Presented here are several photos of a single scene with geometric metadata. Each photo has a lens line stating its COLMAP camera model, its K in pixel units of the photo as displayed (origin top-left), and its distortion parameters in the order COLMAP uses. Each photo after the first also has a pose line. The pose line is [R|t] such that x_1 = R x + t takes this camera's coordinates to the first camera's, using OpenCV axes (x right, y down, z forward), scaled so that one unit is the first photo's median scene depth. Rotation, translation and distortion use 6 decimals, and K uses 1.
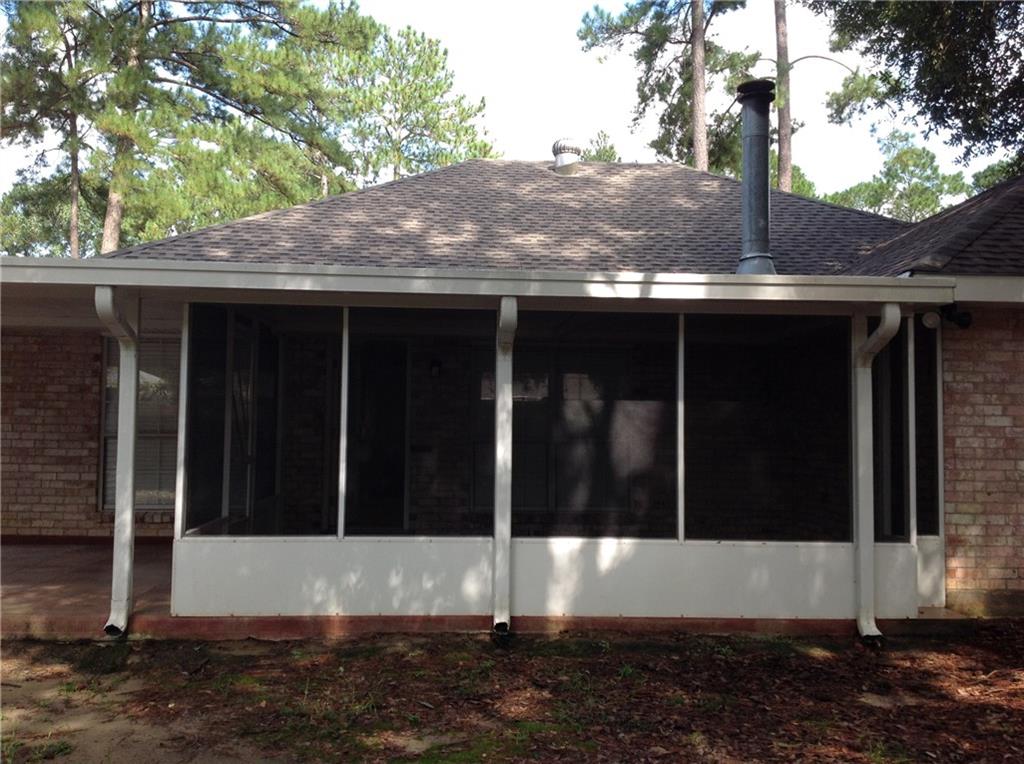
lens RADIAL K [[954.7, 0, 500.9], [0, 954.7, 376.6], [0, 0, 1]] dist [0.012002, 0.000000]
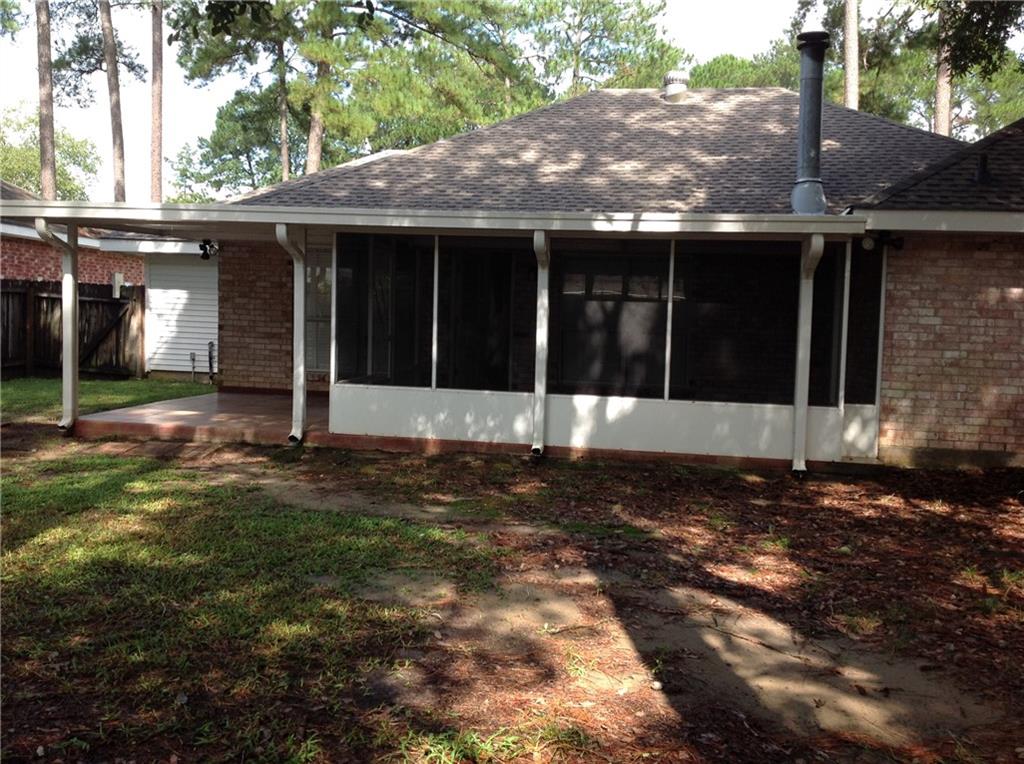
lens RADIAL K [[954.7, 0, 519.0], [0, 954.7, 382.6], [0, 0, 1]] dist [0.012002, 0.000000]
pose [[0.981924, 0.030105, -0.186864, 0.224350], [-0.008227, 0.993125, 0.116768, -0.018443], [0.189094, -0.113120, 0.975422, -0.411631]]
